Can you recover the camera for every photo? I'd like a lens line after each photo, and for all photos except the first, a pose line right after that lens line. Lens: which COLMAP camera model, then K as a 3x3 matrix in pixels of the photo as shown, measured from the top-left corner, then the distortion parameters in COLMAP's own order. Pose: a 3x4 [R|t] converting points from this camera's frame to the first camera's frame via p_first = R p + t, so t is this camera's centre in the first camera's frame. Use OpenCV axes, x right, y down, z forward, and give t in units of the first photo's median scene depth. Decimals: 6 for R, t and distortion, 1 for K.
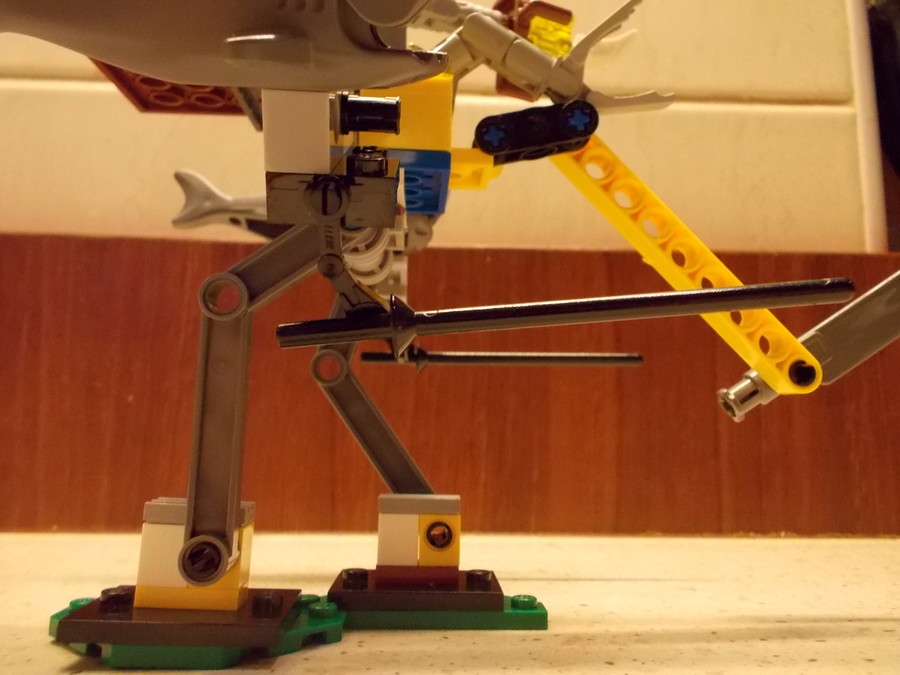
lens RADIAL K [[791.4, 0, 470.2], [0, 791.4, 332.8], [0, 0, 1]] dist [0.047345, -0.082771]
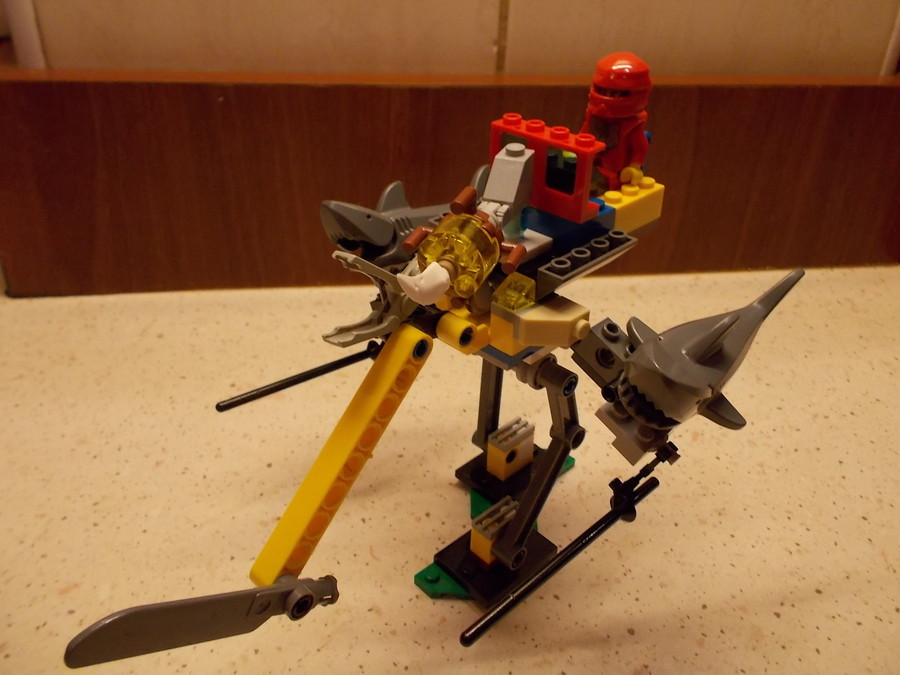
lens RADIAL K [[791.4, 0, 470.2], [0, 791.4, 332.8], [0, 0, 1]] dist [0.047345, -0.082771]
pose [[0.994298, -0.028215, 0.102837, -0.810049], [-0.044260, 0.768180, 0.638702, -1.394973], [-0.097018, -0.639612, 0.762551, -0.545156]]
